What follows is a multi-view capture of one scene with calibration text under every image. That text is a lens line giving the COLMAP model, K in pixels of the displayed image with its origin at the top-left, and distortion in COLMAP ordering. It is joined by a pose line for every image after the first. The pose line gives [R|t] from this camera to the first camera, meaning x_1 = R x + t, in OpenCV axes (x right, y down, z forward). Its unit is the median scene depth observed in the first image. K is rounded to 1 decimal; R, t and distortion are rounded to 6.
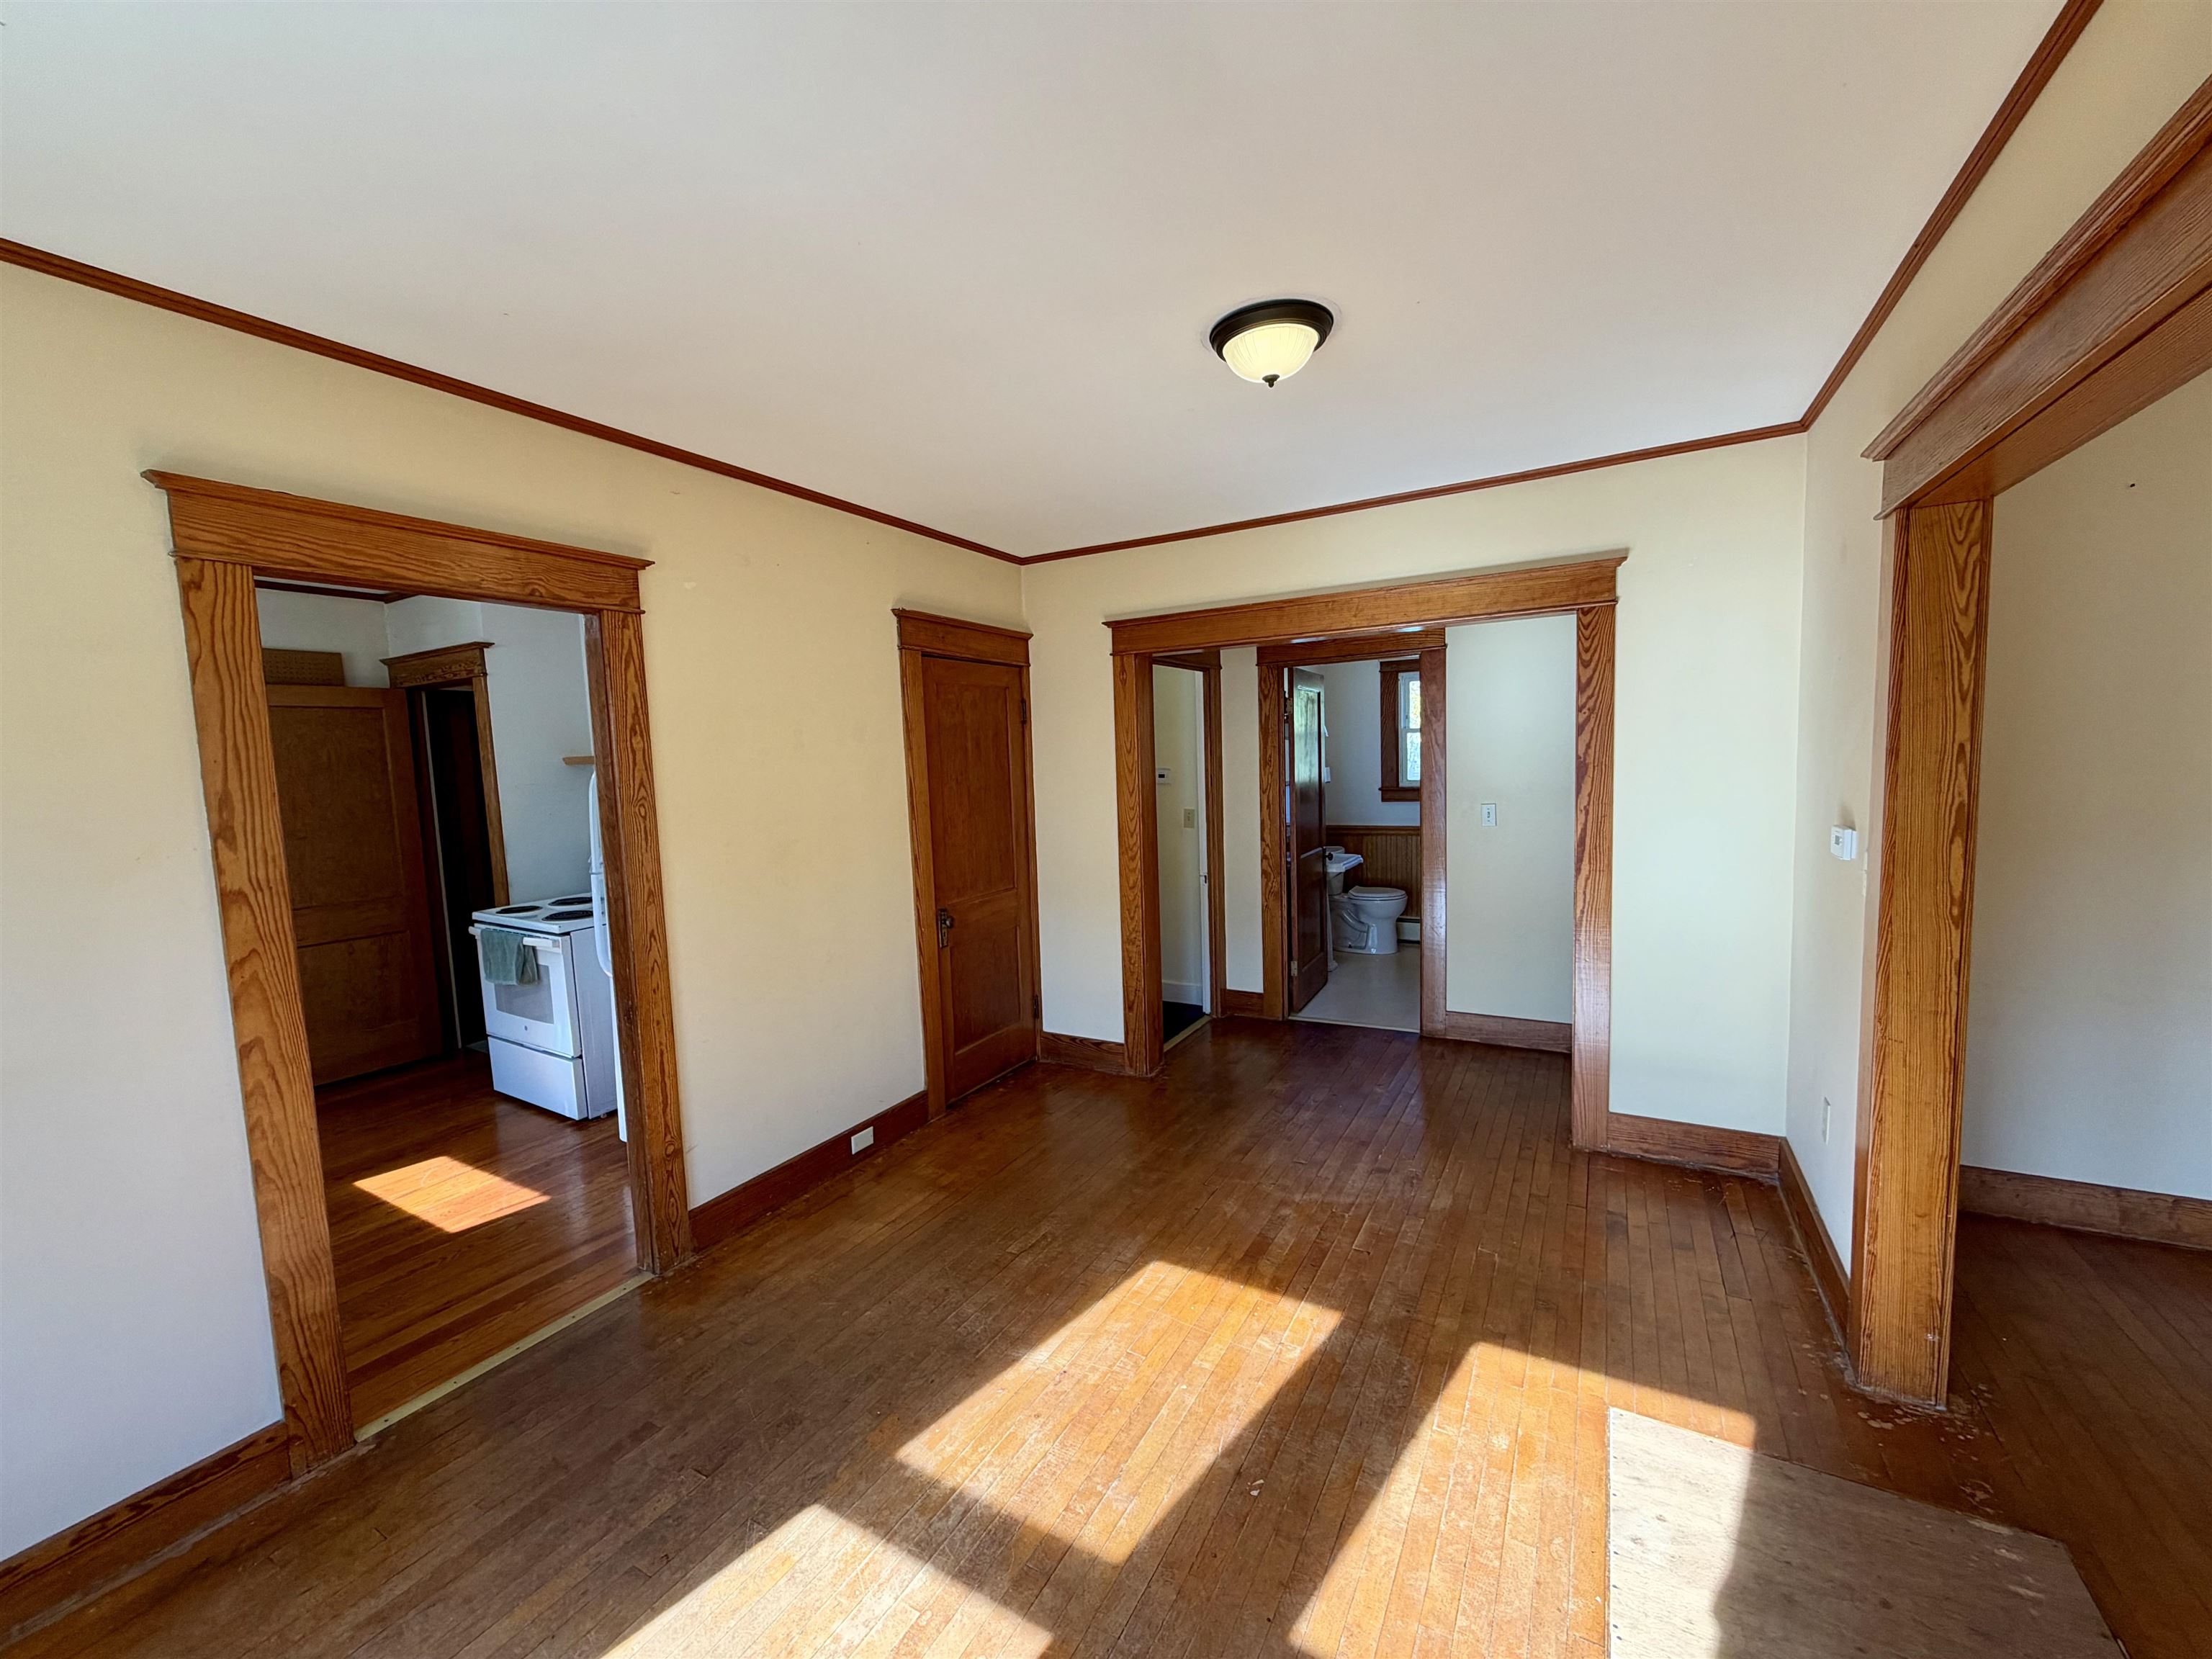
lens RADIAL K [[880.5, 0, 1100.3], [0, 880.5, 829.1], [0, 0, 1]] dist [0.001783, 0.000069]
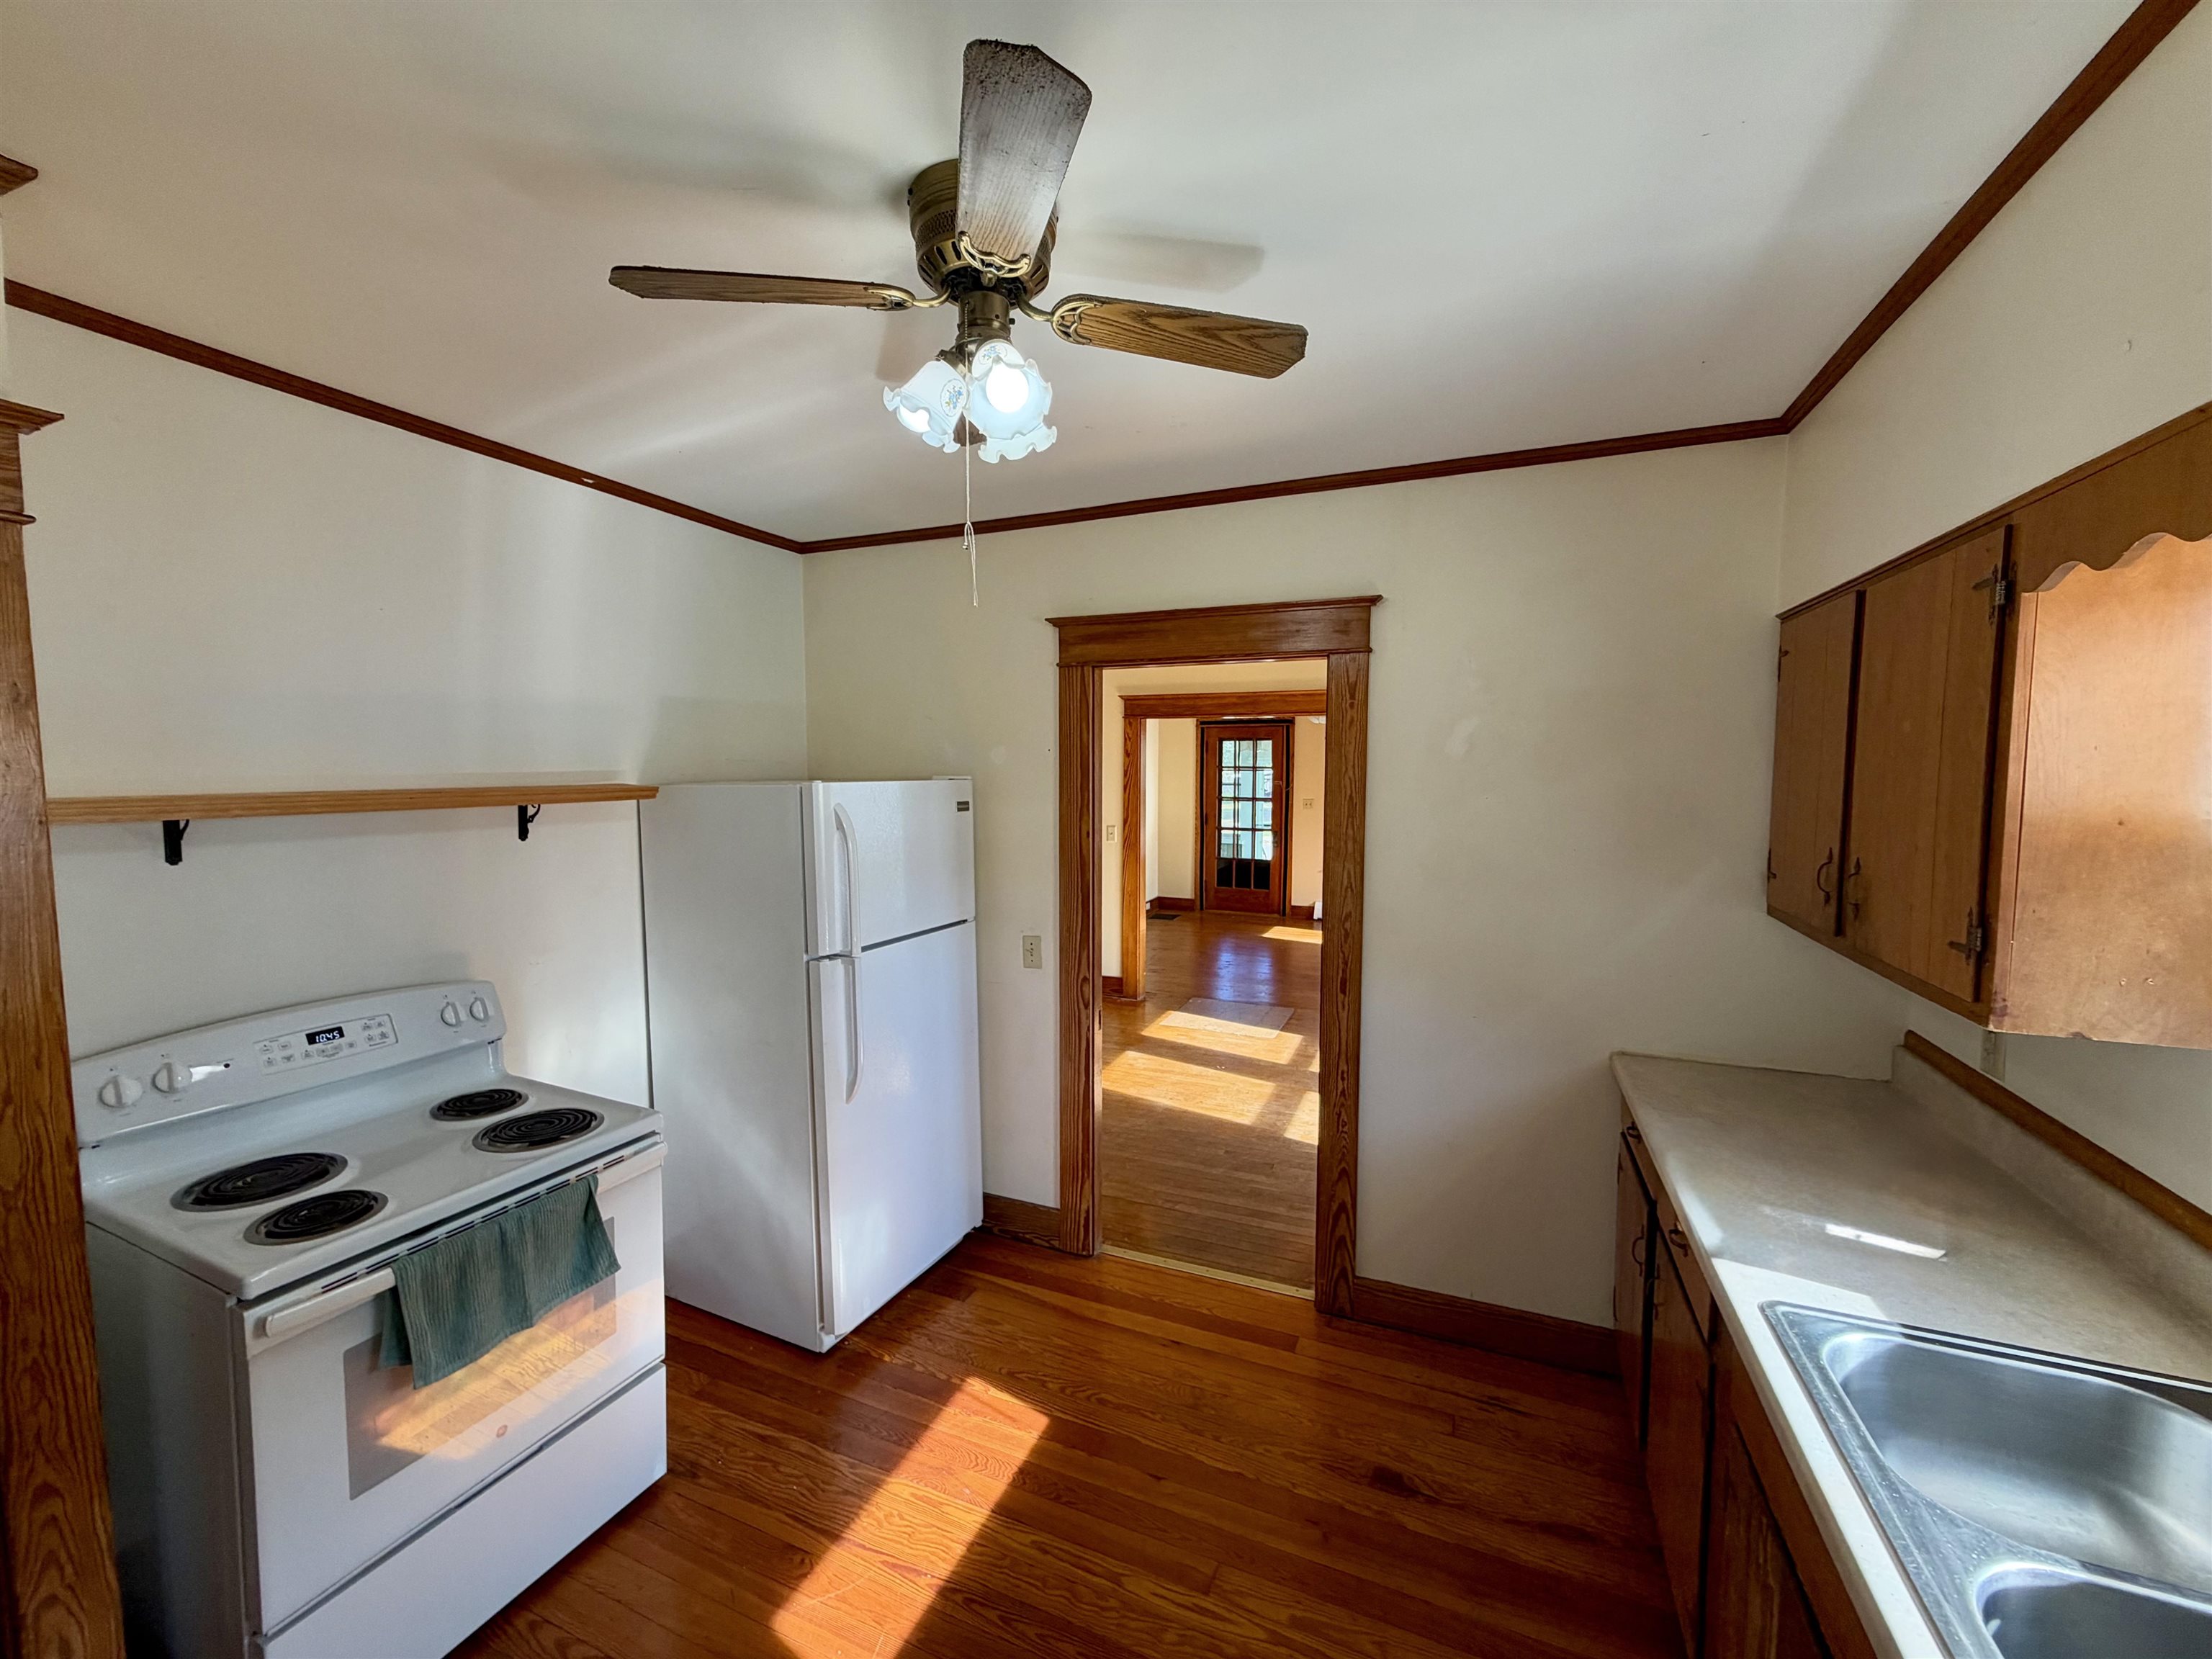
lens RADIAL K [[880.5, 0, 1098.4], [0, 880.5, 829.7], [0, 0, 1]] dist [0.001783, 0.000069]
pose [[-0.118513, -0.039080, 0.992183, -1.134438], [0.088839, 0.994801, 0.049794, -0.063352], [-0.988970, 0.094046, -0.114425, 0.759654]]
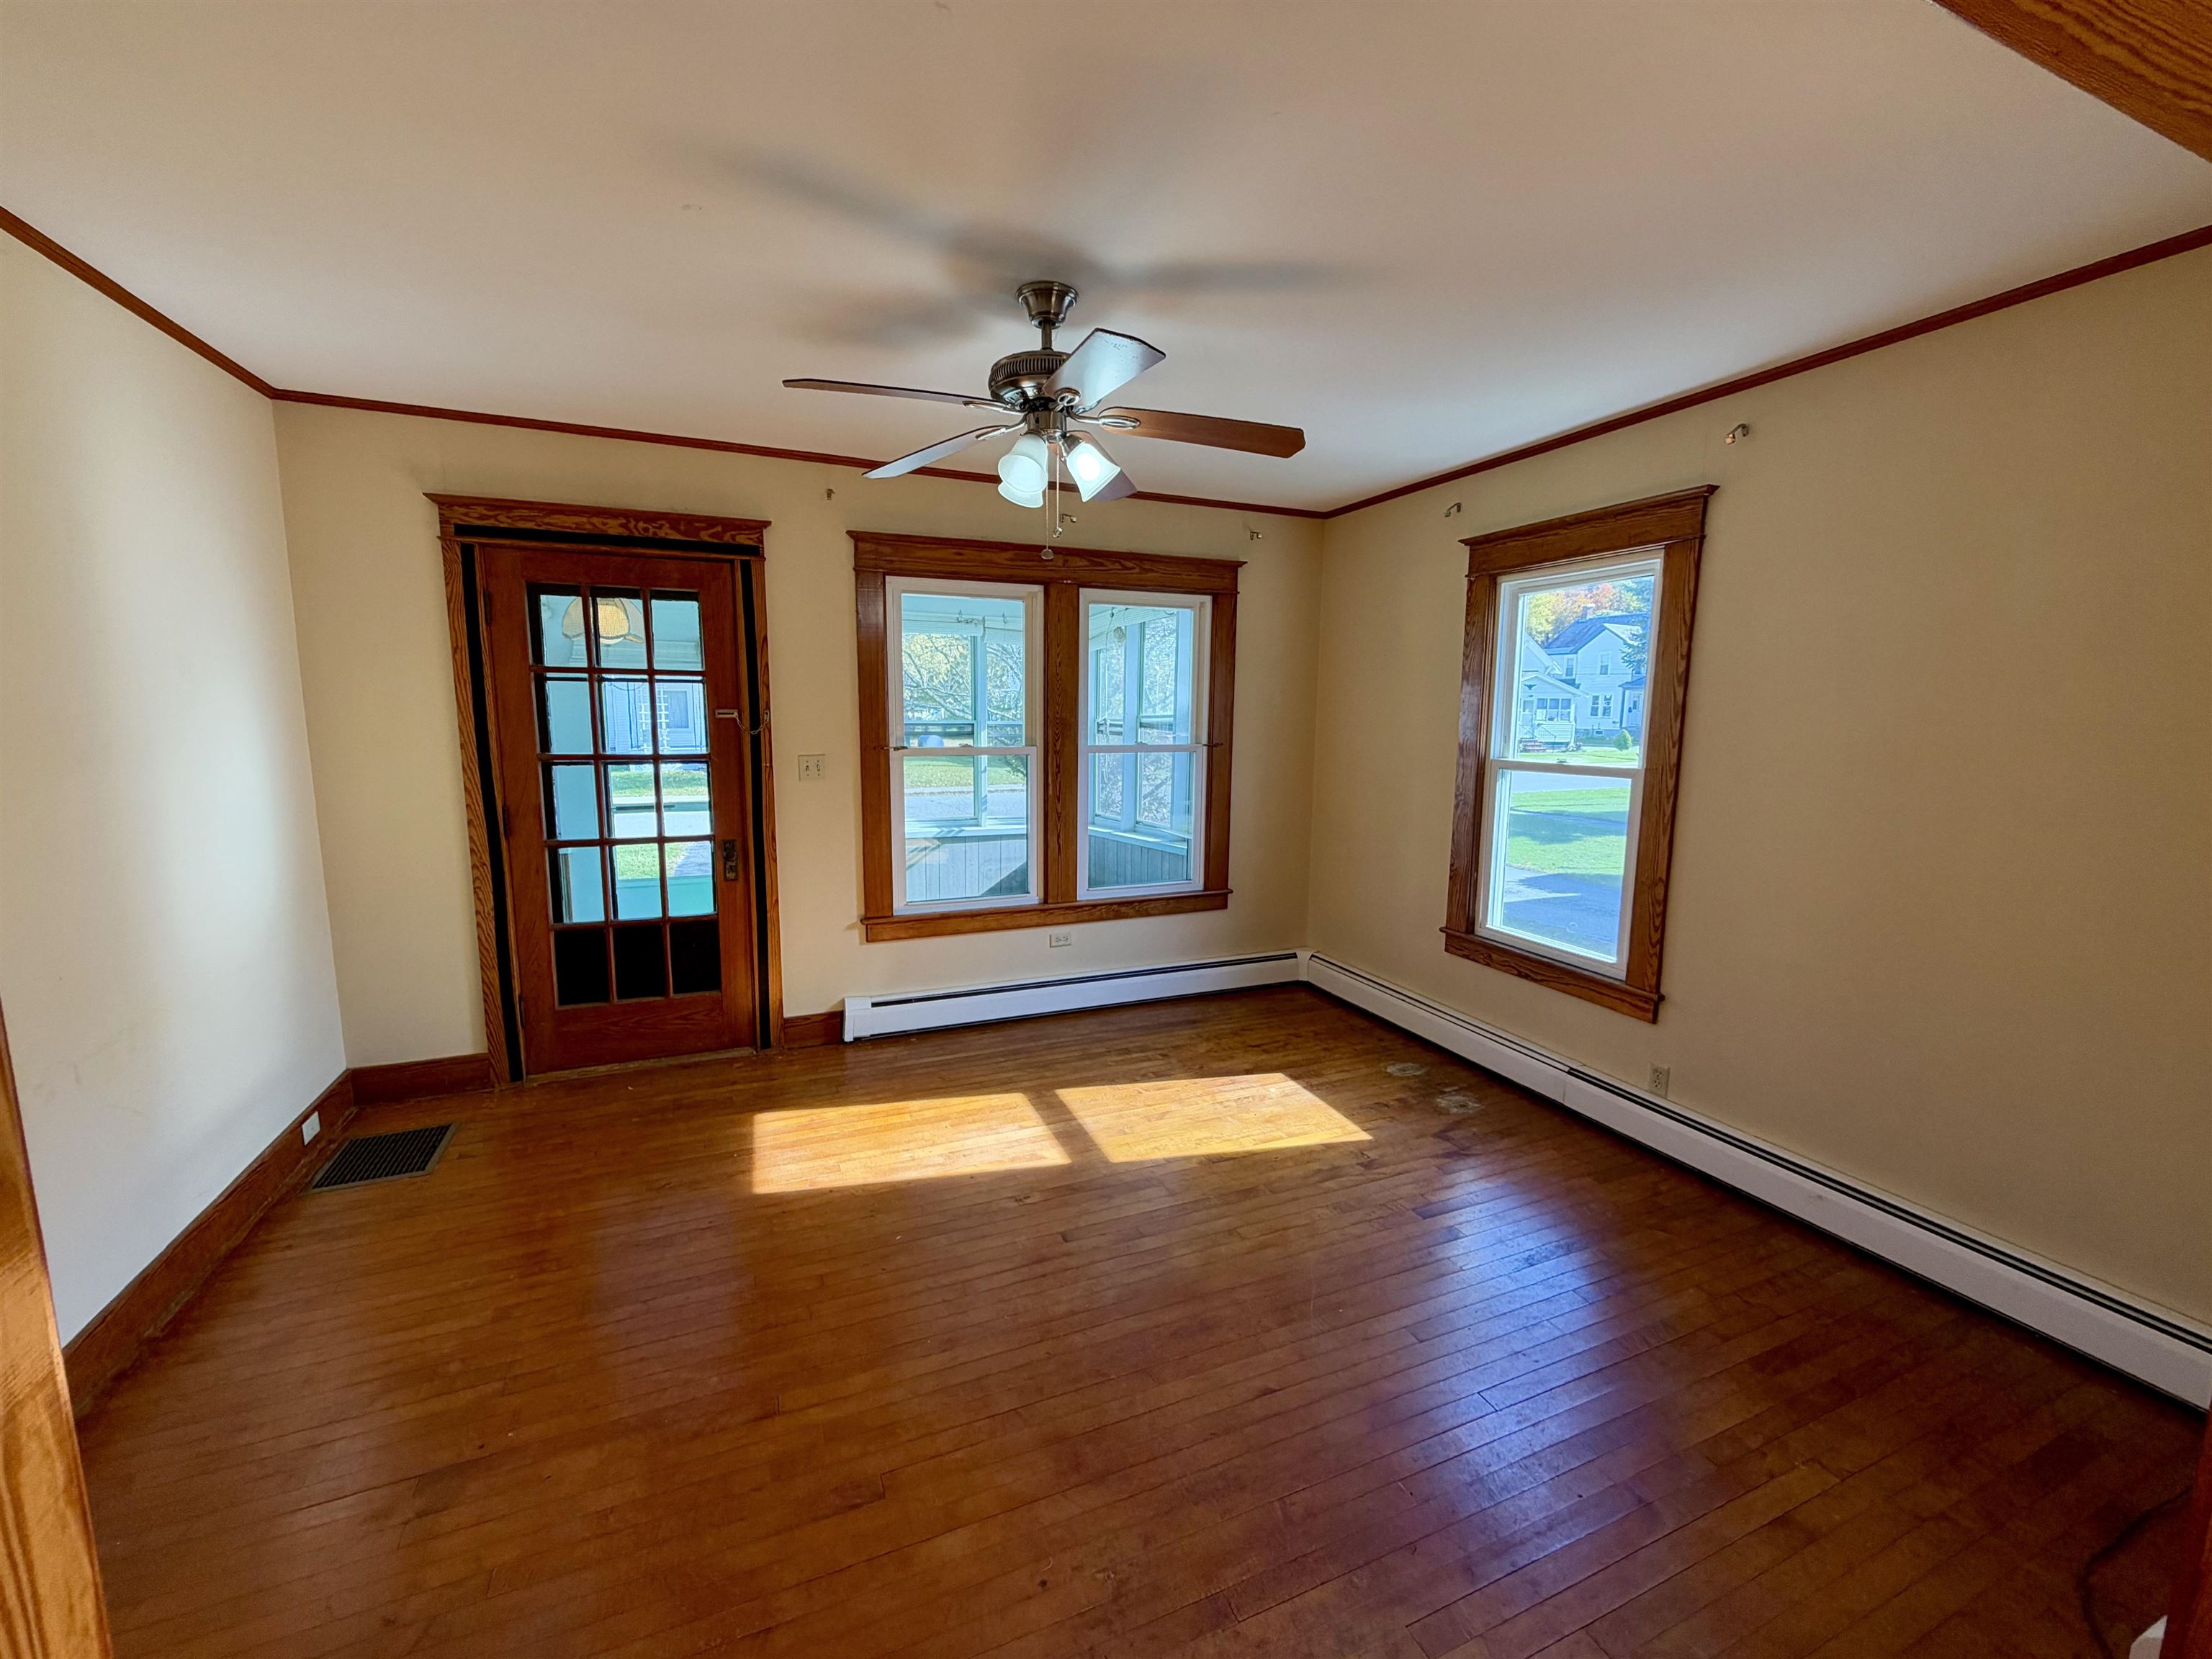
lens RADIAL K [[880.5, 0, 1104.4], [0, 880.5, 834.9], [0, 0, 1]] dist [0.001783, 0.000069]
pose [[-0.792540, -0.054339, 0.607394, 0.369245], [0.074341, 0.979984, 0.184672, -0.044141], [-0.605272, 0.191514, -0.772637, 0.473272]]
